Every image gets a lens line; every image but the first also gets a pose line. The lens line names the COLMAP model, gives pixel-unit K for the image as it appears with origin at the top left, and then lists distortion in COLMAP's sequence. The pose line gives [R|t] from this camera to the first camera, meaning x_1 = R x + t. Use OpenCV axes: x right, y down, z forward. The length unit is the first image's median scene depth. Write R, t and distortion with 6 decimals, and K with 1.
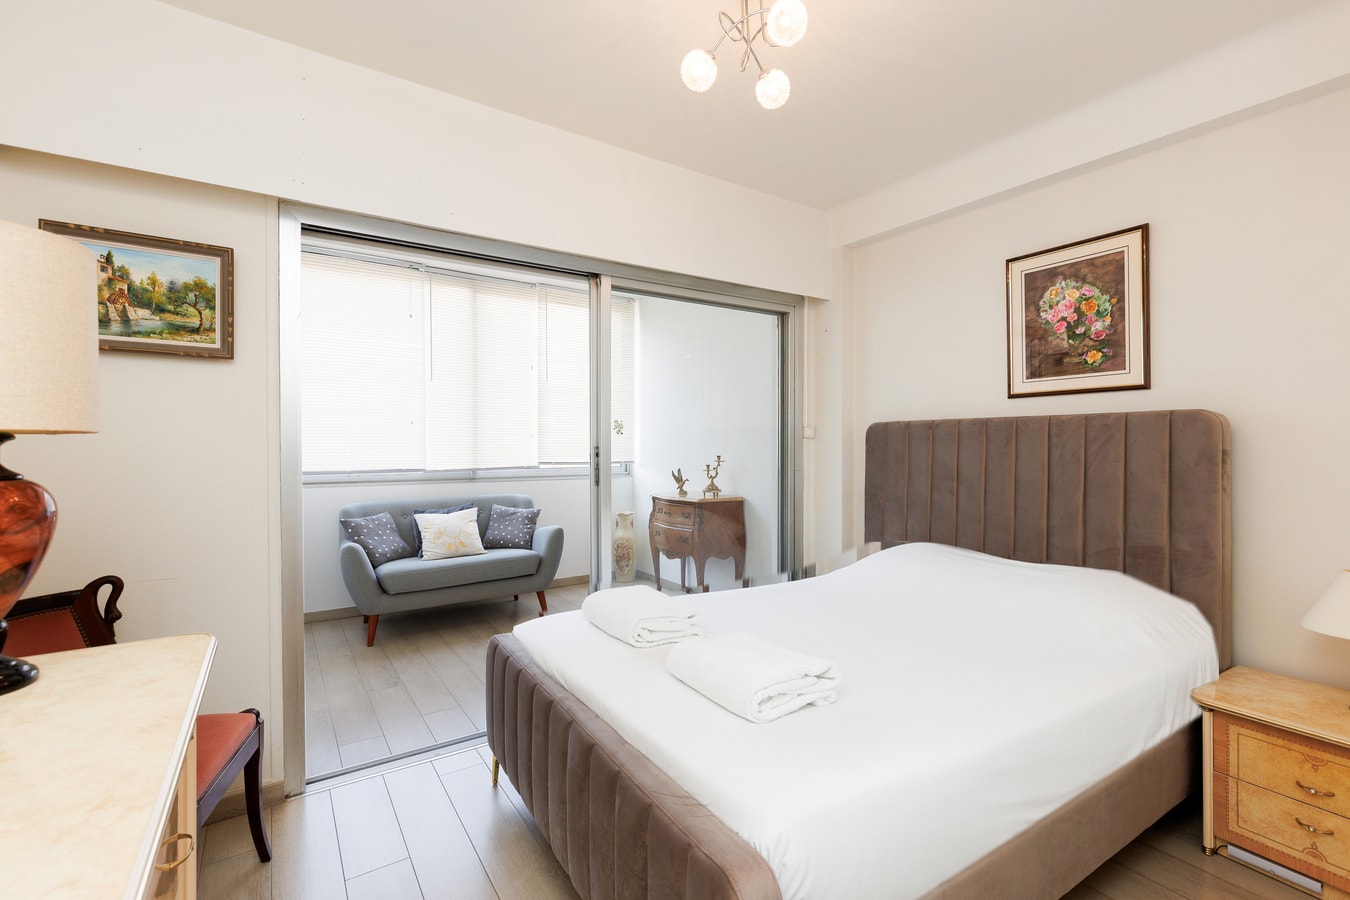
lens RADIAL K [[615.5, 0, 676.6], [0, 615.5, 447.6], [0, 0, 1]] dist [0.001622, 0.000105]
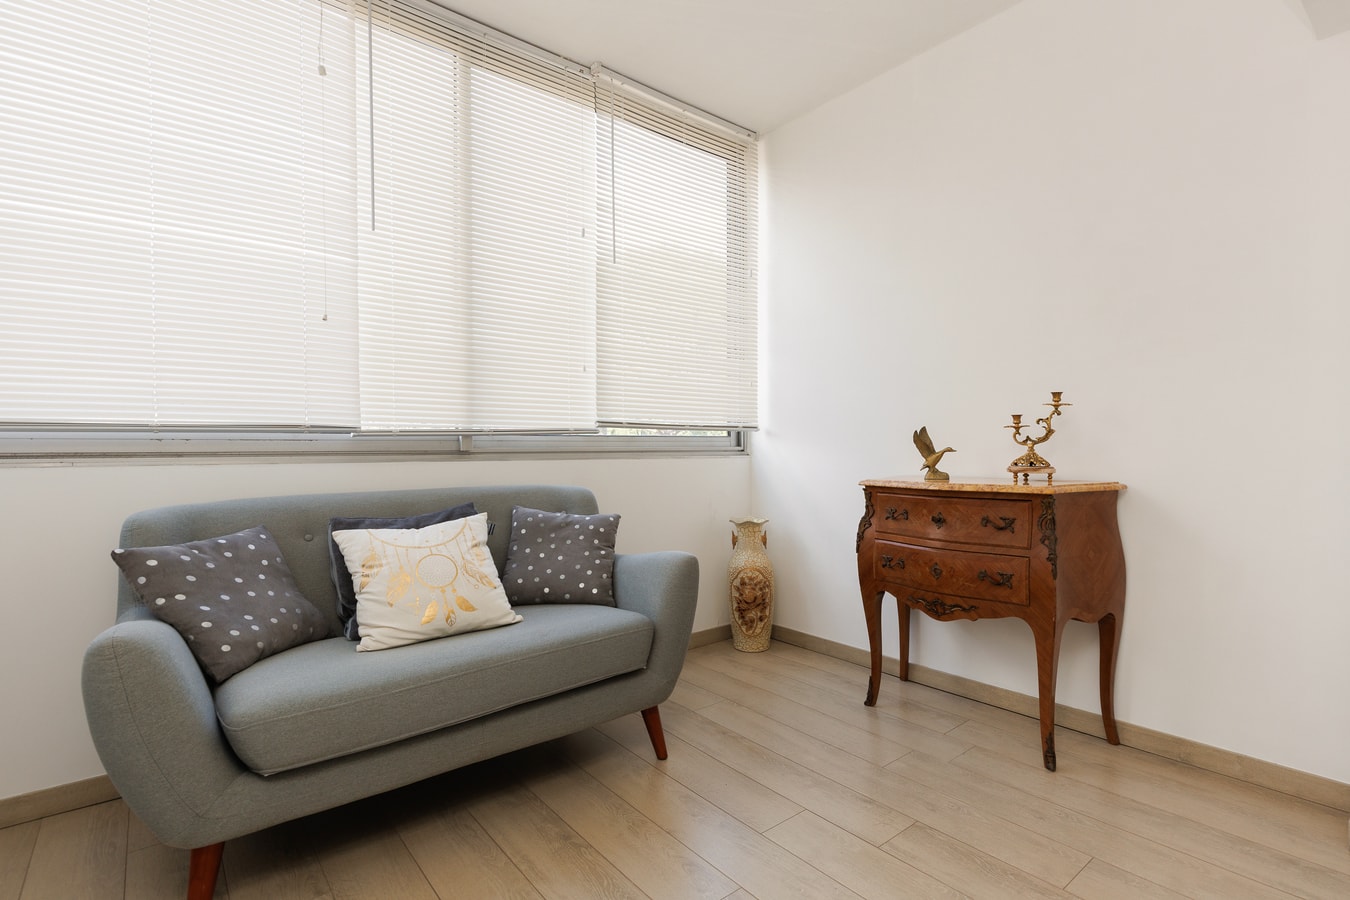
lens RADIAL K [[622.0, 0, 704.8], [0, 622.0, 456.5], [0, 0, 1]] dist [0.001486, -0.000091]
pose [[0.989028, 0.001616, 0.147722, -0.255685], [-0.002862, 0.999962, 0.008219, 0.057578], [-0.147703, -0.008551, 0.988995, 0.583740]]
